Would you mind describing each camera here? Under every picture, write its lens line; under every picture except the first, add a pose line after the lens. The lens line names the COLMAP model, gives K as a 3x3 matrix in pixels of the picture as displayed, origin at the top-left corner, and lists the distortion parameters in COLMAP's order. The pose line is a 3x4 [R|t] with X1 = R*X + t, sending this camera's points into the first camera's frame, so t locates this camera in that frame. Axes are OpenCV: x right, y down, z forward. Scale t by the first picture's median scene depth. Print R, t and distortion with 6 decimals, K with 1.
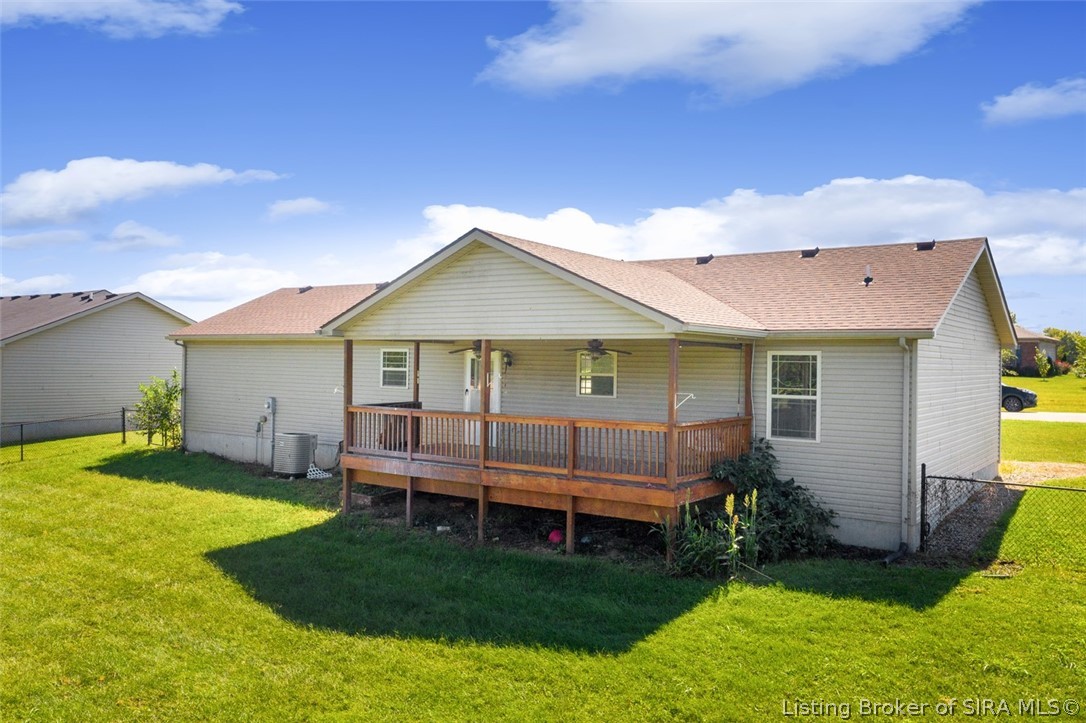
lens RADIAL K [[857.8, 0, 543.0], [0, 857.8, 361.5], [0, 0, 1]] dist [-0.010703, 0.000518]
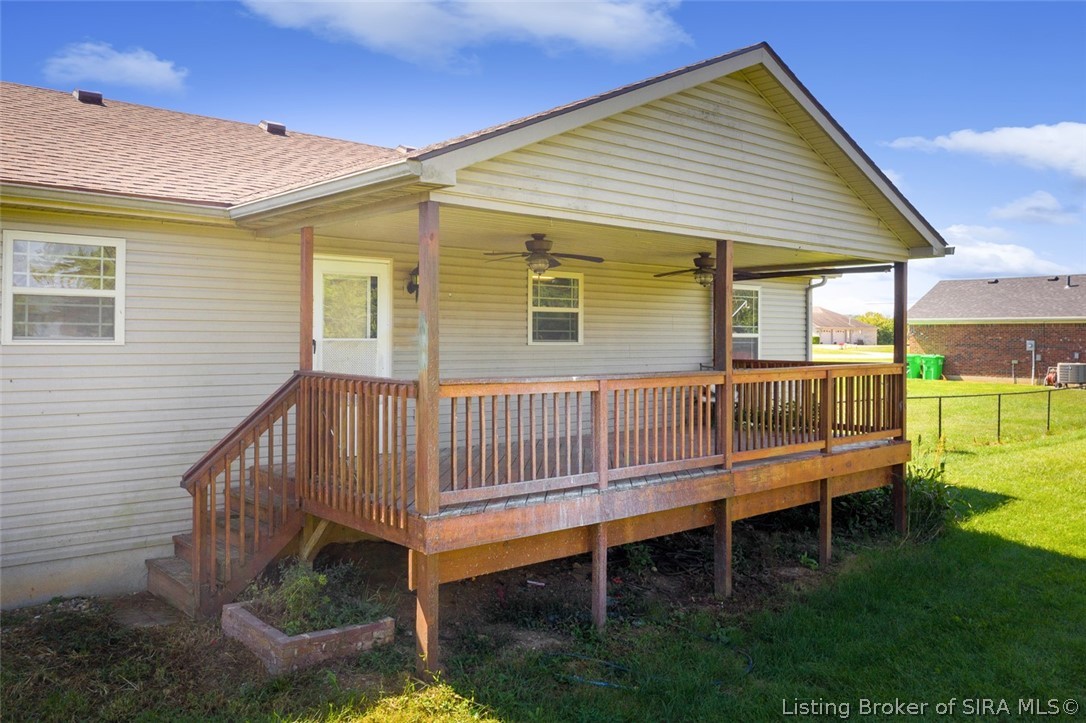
lens RADIAL K [[876.7, 0, 540.1], [0, 876.7, 336.9], [0, 0, 1]] dist [-0.005567, -0.003133]
pose [[0.231251, -0.014058, 0.972792, -0.621419], [-0.003586, 0.999876, 0.015302, 0.027556], [-0.972887, -0.007027, 0.231172, 0.927959]]
